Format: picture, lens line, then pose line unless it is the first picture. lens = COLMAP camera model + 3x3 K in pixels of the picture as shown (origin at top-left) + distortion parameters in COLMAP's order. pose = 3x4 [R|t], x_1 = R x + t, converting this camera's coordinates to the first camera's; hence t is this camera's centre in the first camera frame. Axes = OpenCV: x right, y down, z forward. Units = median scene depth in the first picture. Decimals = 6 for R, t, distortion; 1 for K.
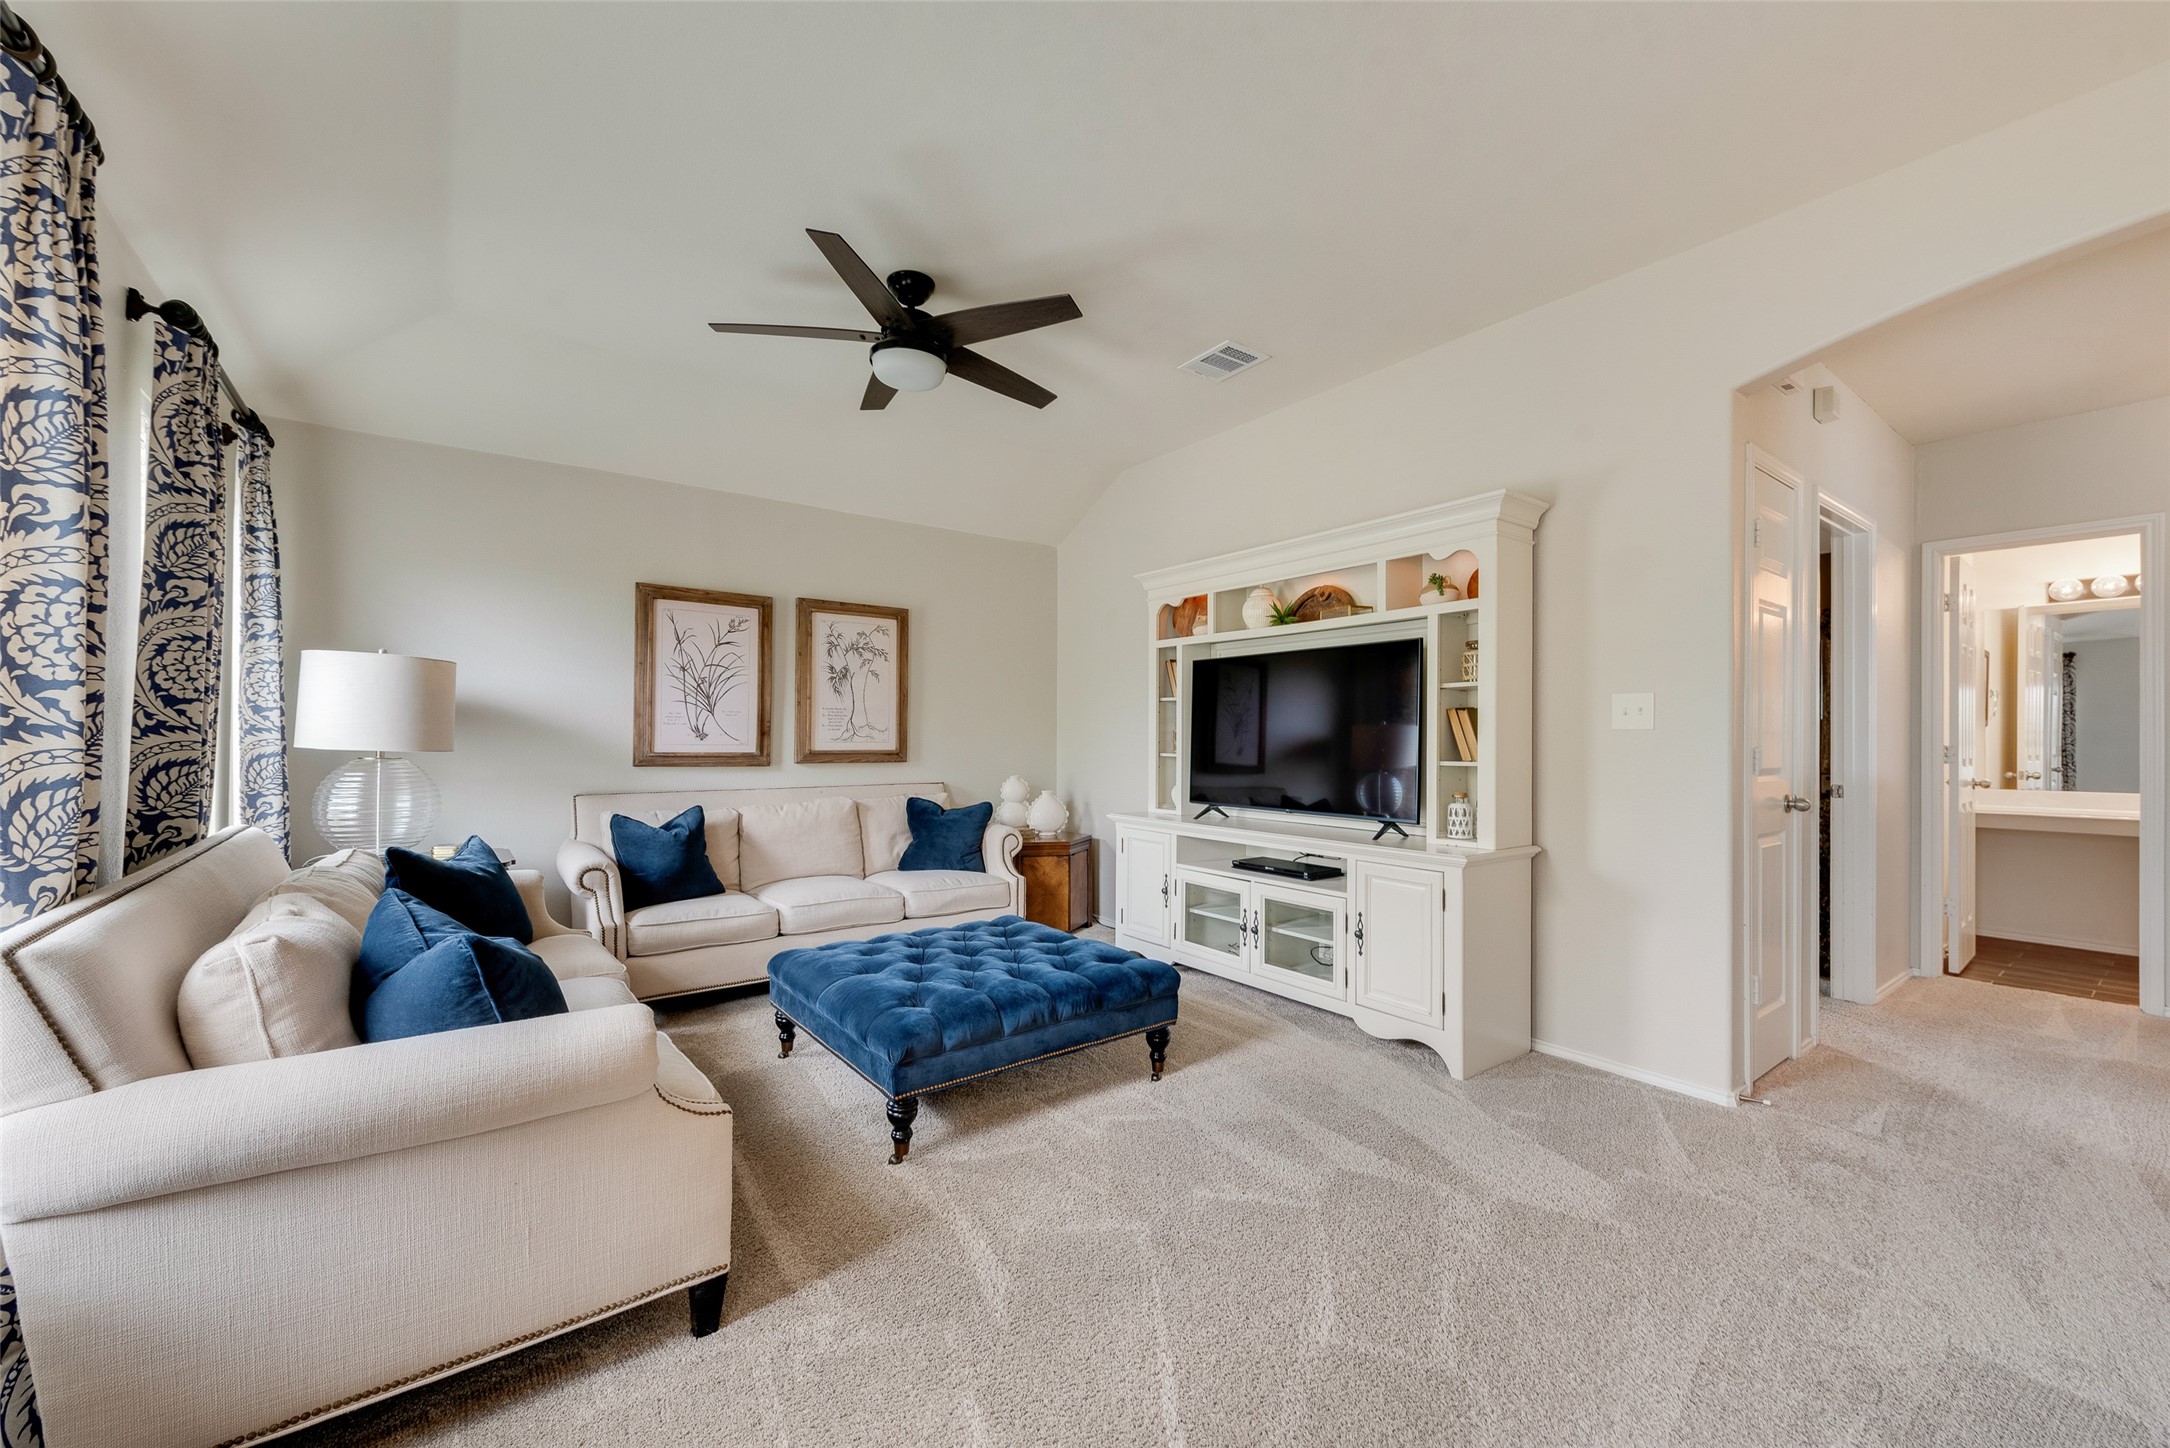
lens RADIAL K [[849.4, 0, 1077.5], [0, 849.4, 727.3], [0, 0, 1]] dist [0.013244, -0.003211]
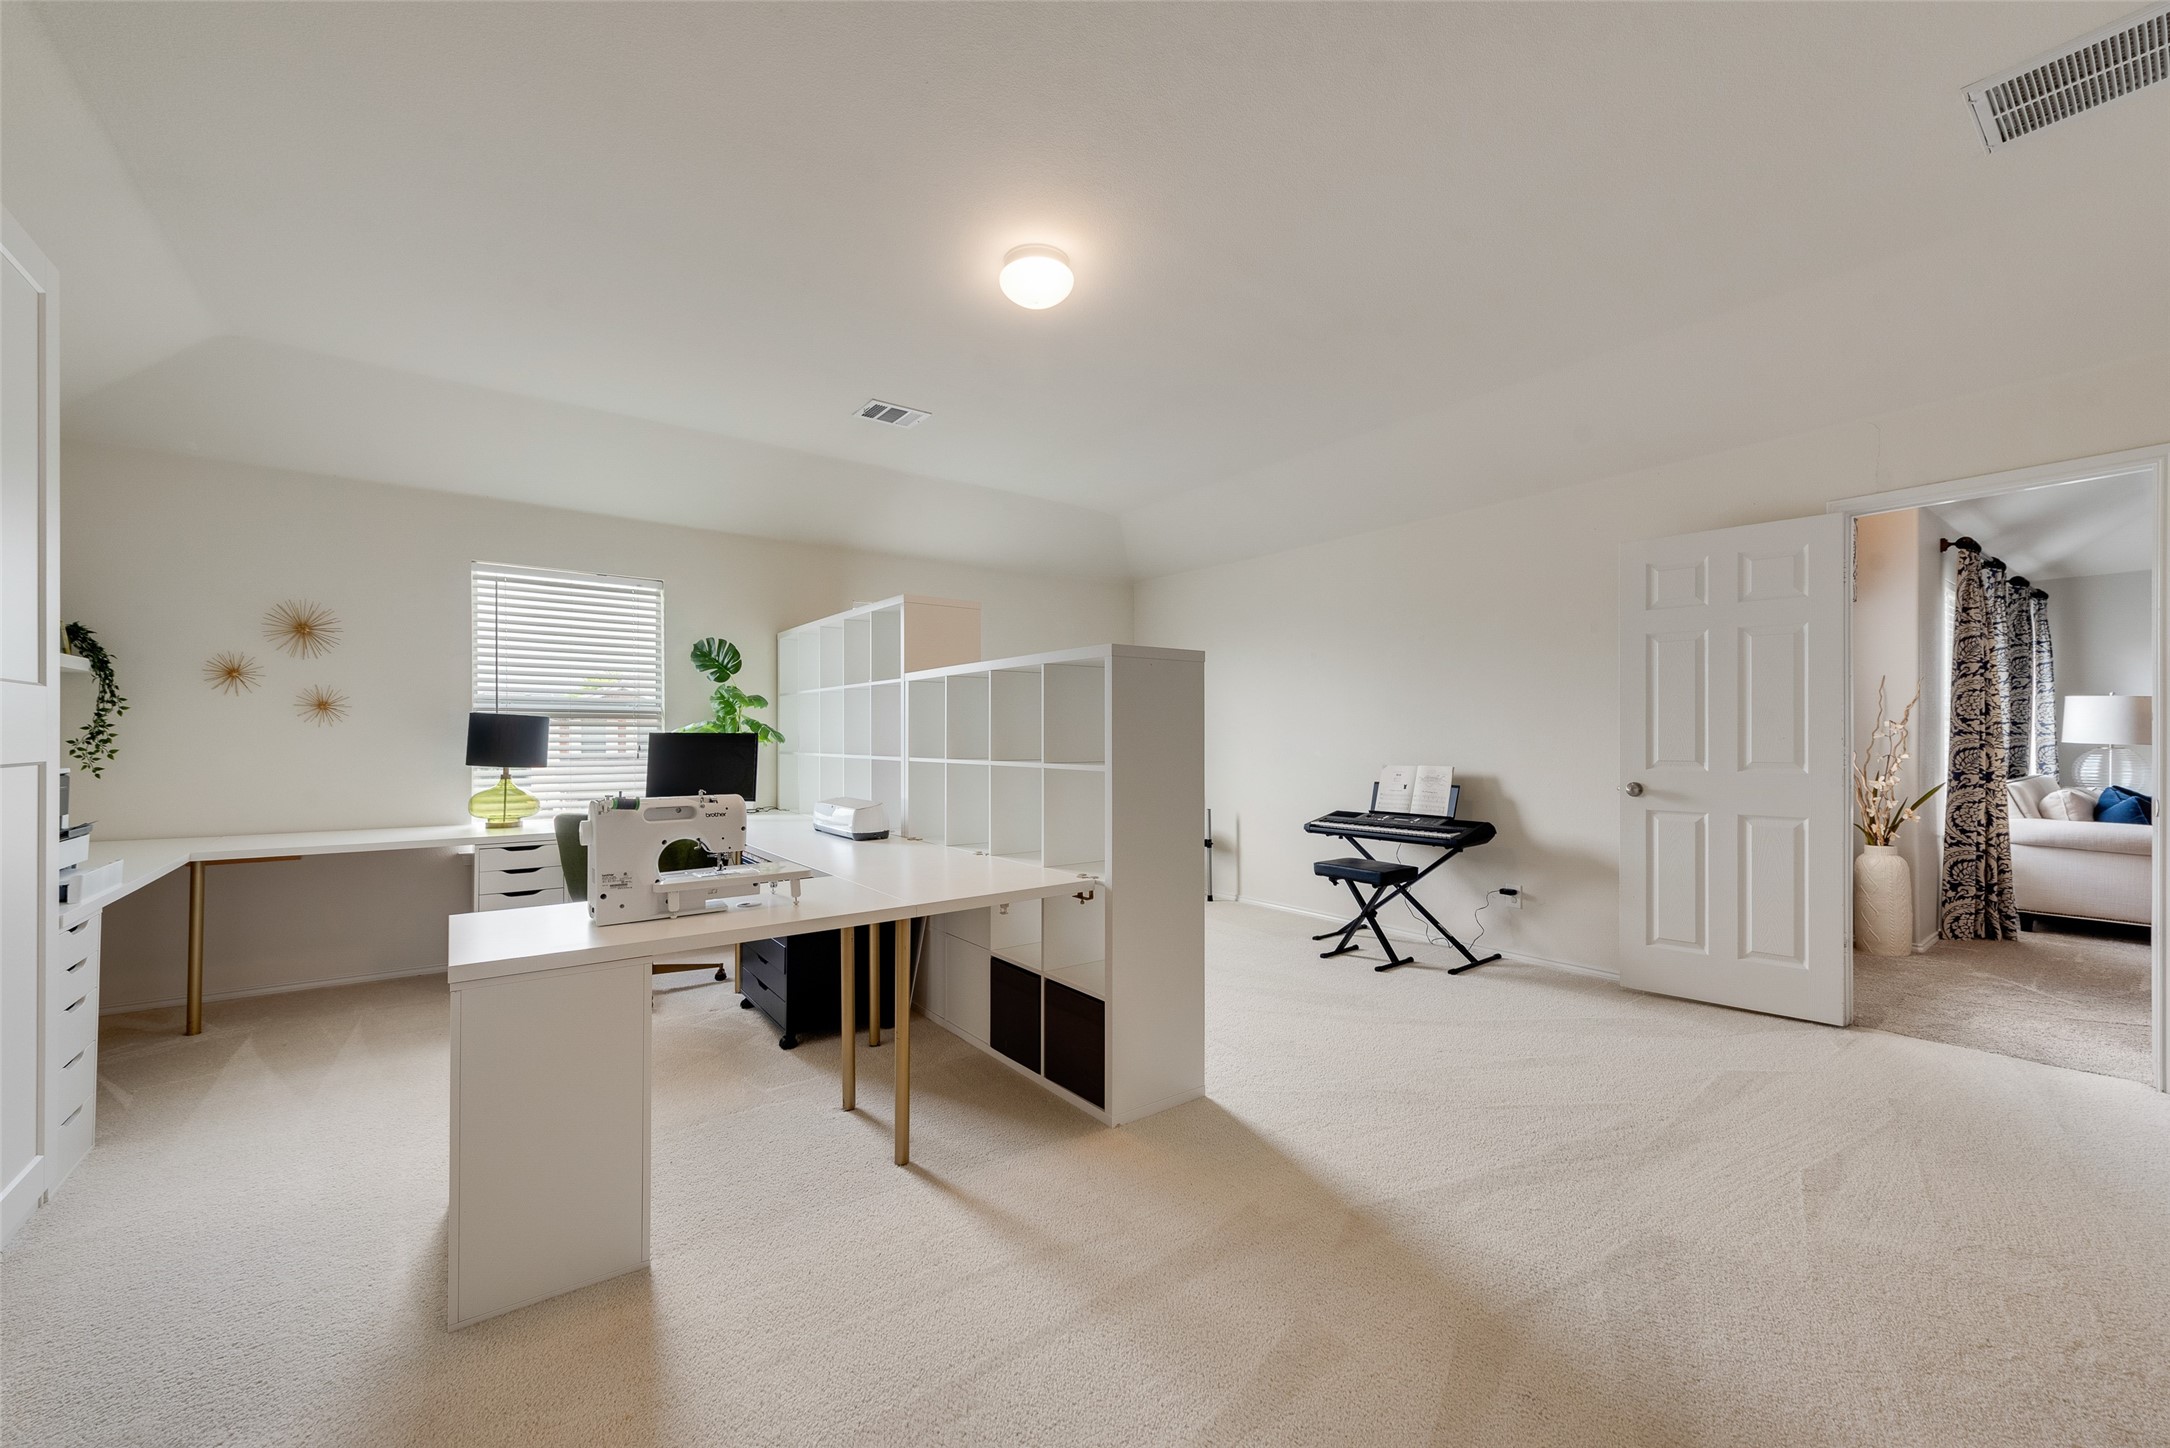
lens RADIAL K [[849.4, 0, 1078.8], [0, 849.4, 730.8], [0, 0, 1]] dist [0.013244, -0.003211]
pose [[-0.004753, -0.004581, -0.999978, 1.248194], [0.001101, 0.999989, -0.004586, 0.002341], [0.999988, -0.001123, -0.004748, -1.450757]]
